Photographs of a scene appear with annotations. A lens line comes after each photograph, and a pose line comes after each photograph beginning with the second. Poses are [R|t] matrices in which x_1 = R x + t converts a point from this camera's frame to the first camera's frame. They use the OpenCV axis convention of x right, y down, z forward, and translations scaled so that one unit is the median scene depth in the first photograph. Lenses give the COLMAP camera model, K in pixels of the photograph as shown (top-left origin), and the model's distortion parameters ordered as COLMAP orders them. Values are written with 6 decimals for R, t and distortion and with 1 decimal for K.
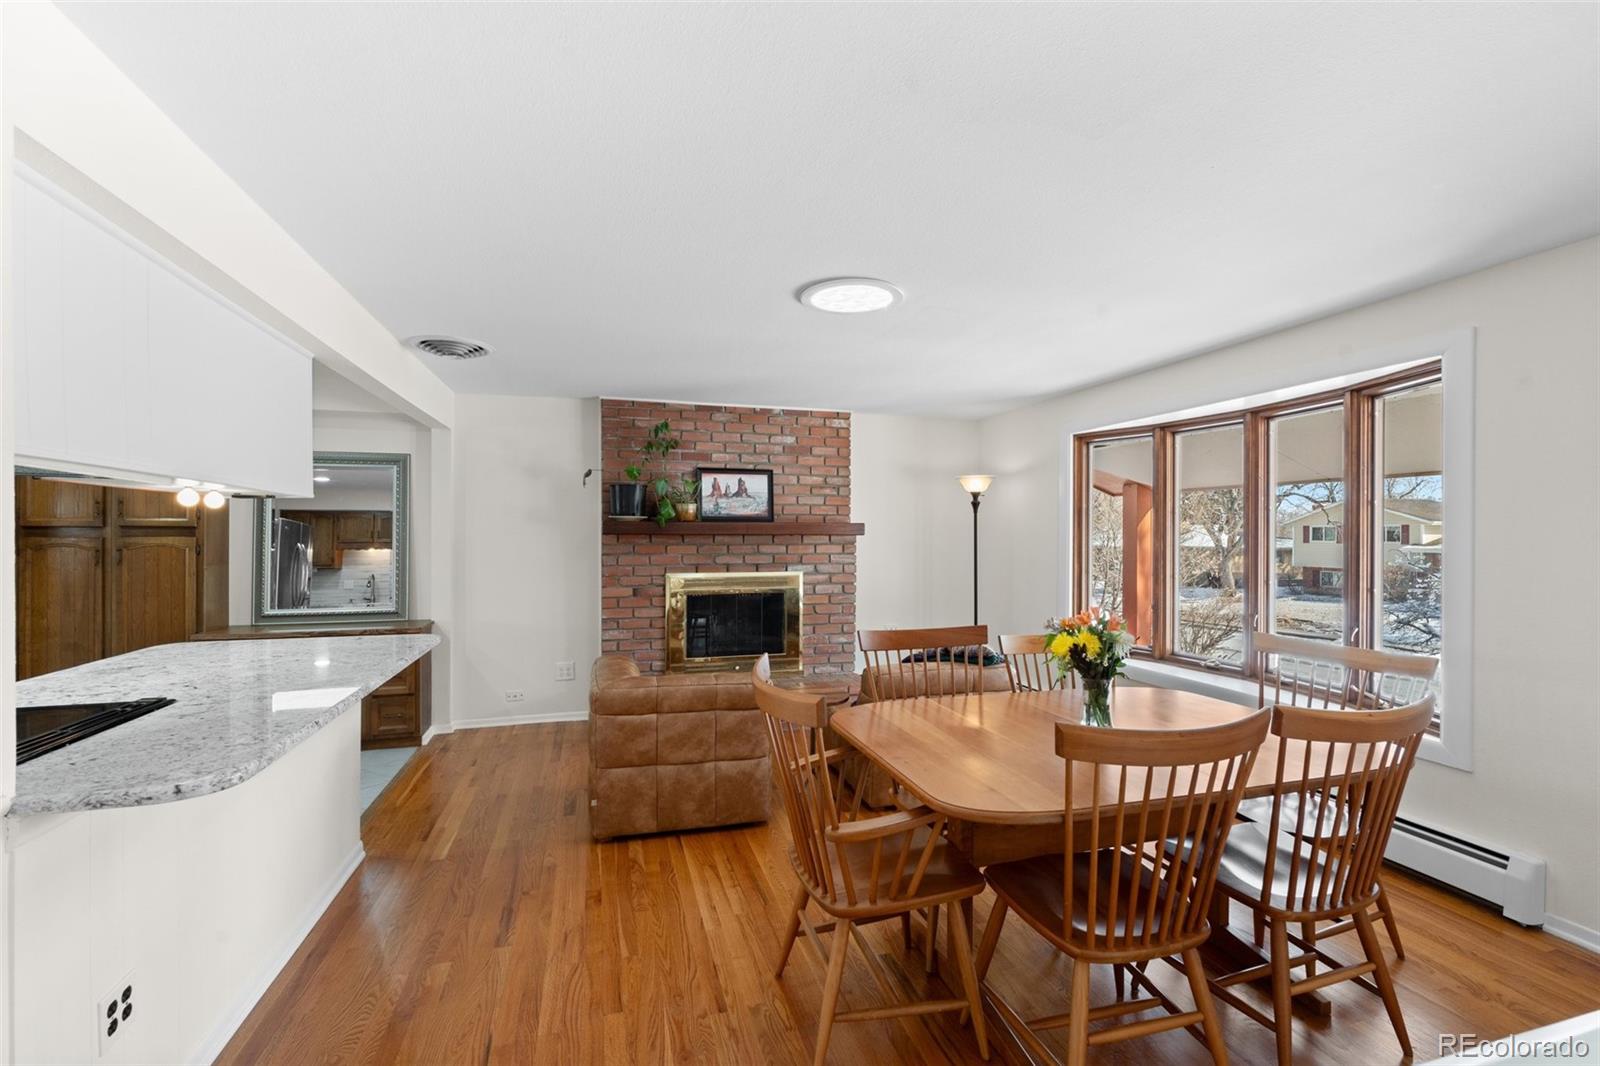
lens RADIAL K [[701.1, 0, 797.6], [0, 701.1, 528.8], [0, 0, 1]] dist [-0.004613, 0.001215]
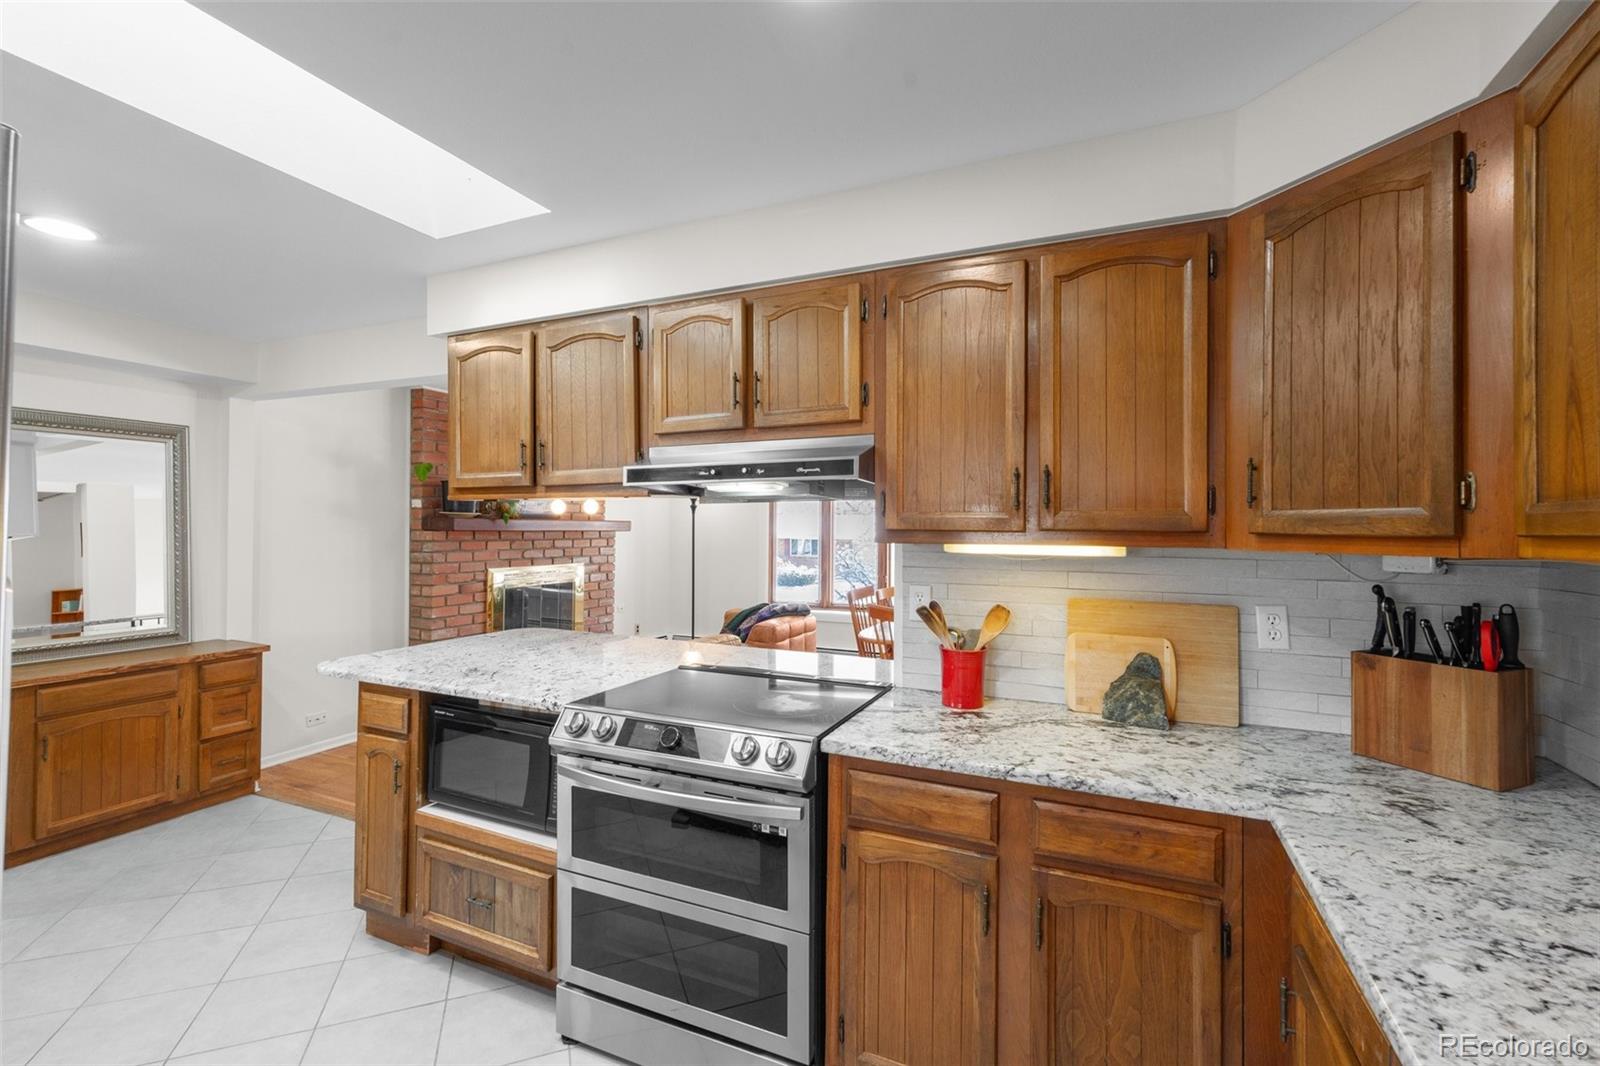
lens RADIAL K [[701.1, 0, 800.0], [0, 701.1, 521.3], [0, 0, 1]] dist [-0.004613, 0.001215]
pose [[0.643192, 0.010146, 0.765638, -0.676962], [-0.012382, 0.999919, -0.002848, -0.008318], [-0.765605, -0.007648, 0.643266, -0.003153]]
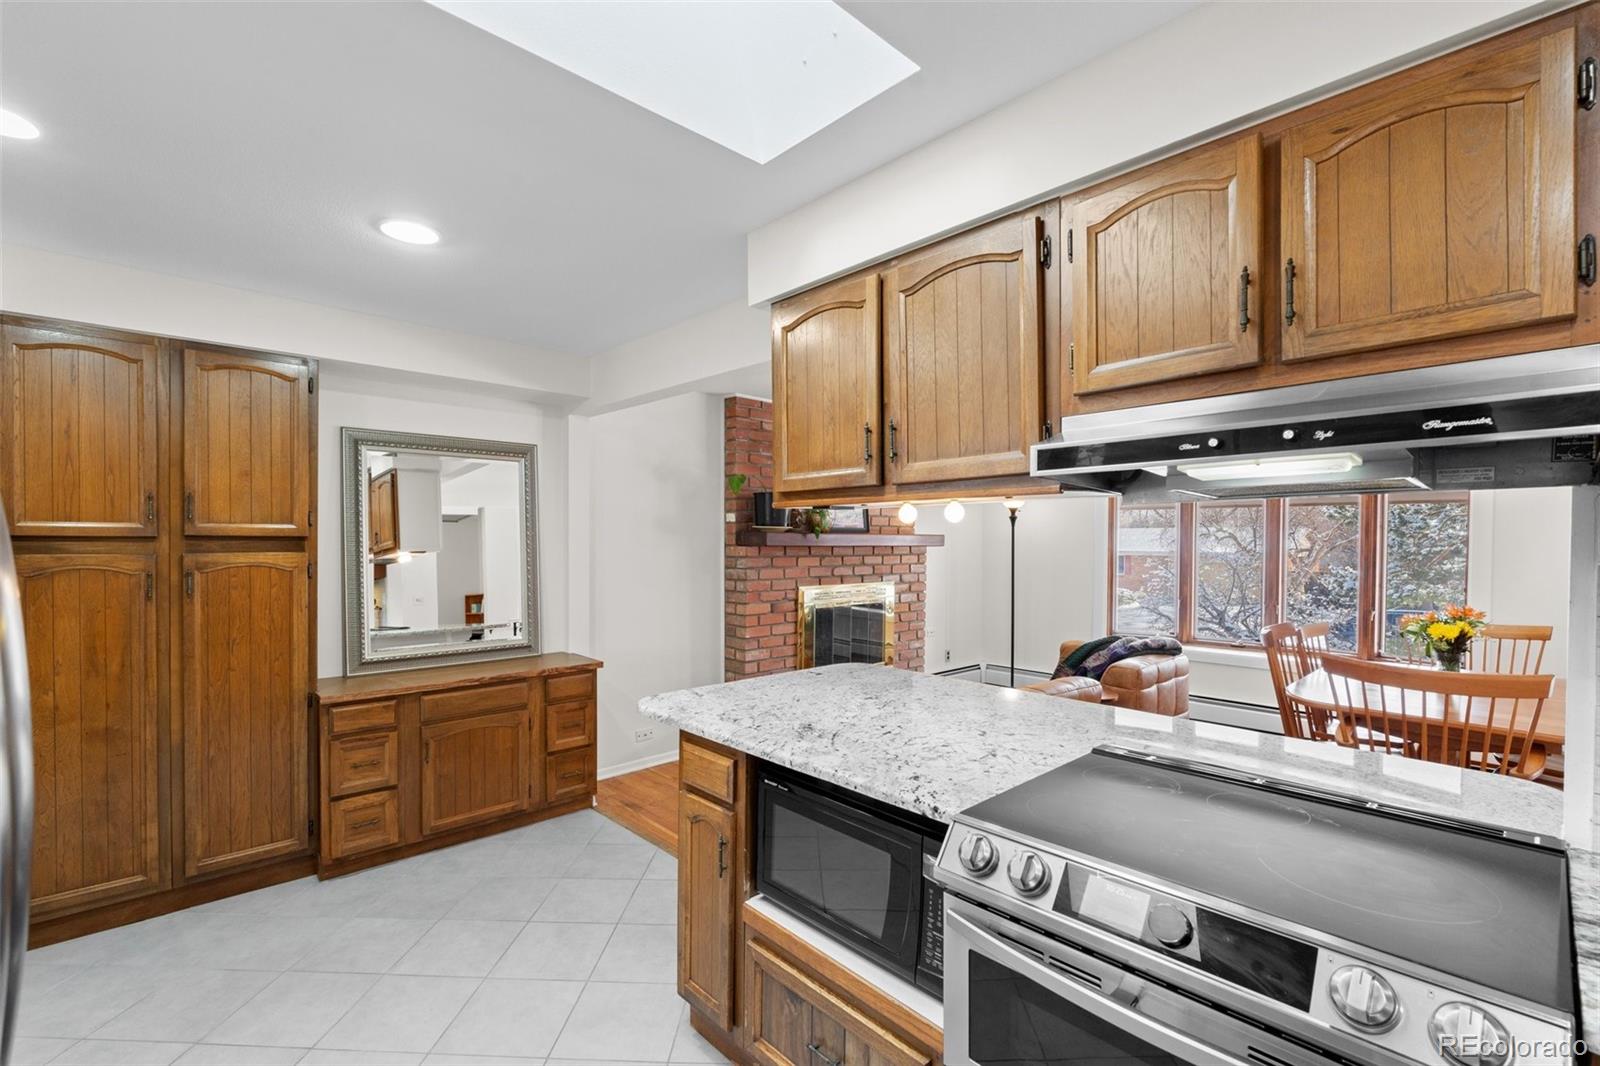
lens RADIAL K [[701.1, 0, 787.4], [0, 701.1, 547.8], [0, 0, 1]] dist [-0.004613, 0.001215]
pose [[0.895254, -0.002524, 0.445548, -0.624495], [-0.005974, 0.999826, 0.017667, -0.006032], [-0.445515, -0.018479, 0.895084, 0.157994]]
